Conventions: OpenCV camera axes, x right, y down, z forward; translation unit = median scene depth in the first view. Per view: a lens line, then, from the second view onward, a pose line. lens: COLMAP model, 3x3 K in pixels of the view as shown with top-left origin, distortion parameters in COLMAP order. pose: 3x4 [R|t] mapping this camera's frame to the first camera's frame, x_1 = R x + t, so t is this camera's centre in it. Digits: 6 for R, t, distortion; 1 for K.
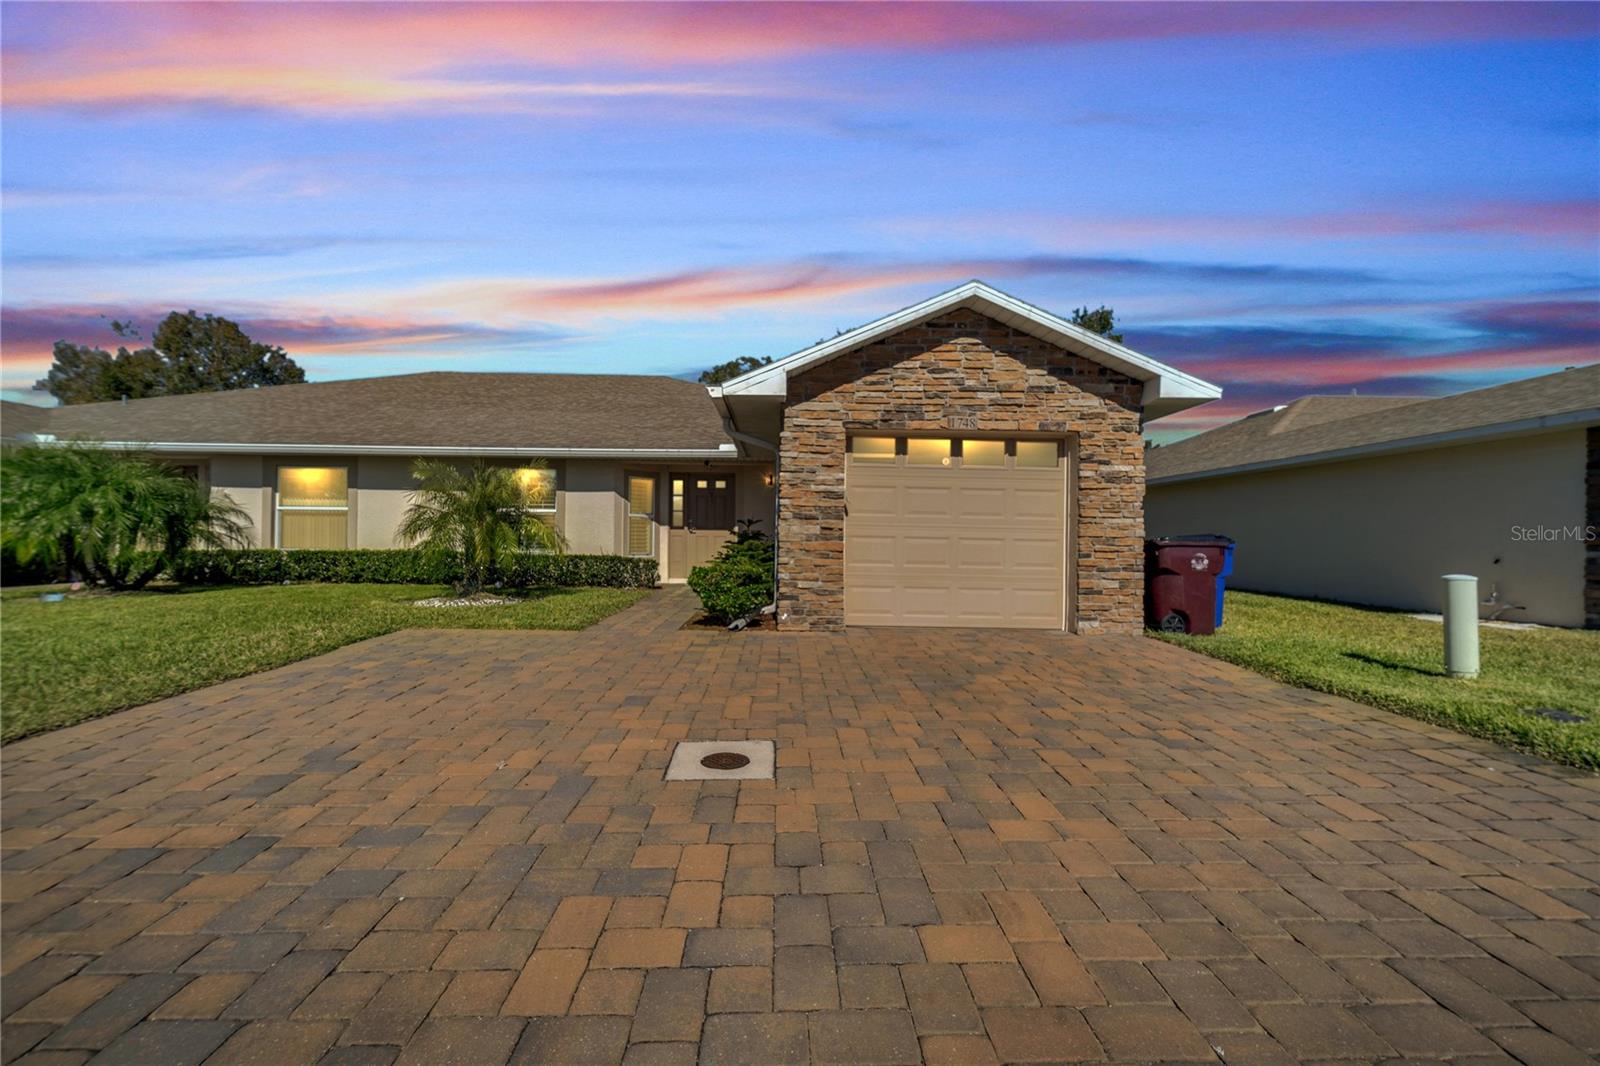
lens RADIAL K [[648.8, 0, 798.5], [0, 648.8, 530.0], [0, 0, 1]] dist [-0.000770, -0.001938]
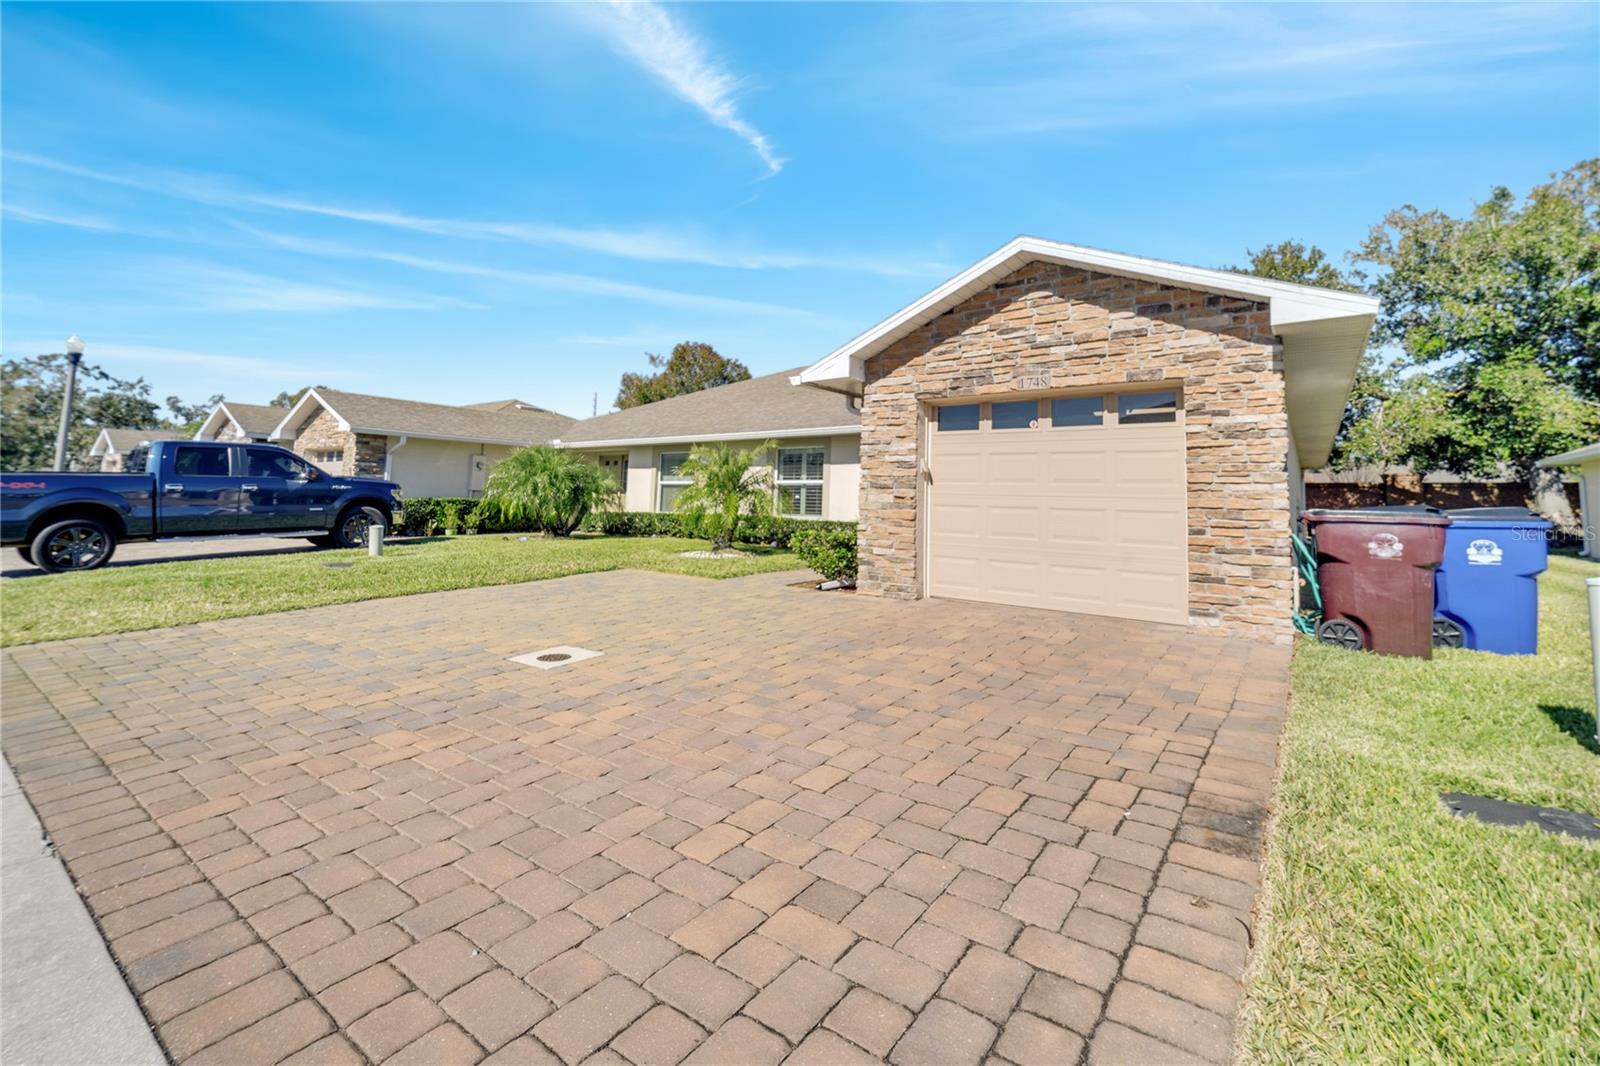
lens RADIAL K [[688.3, 0, 816.1], [0, 688.3, 421.1], [0, 0, 1]] dist [0.002552, -0.000052]
pose [[0.792275, -0.066938, -0.606482, 0.595036], [-0.002101, 0.993659, -0.112416, 0.000769], [0.610161, 0.090338, 0.787110, 0.041936]]
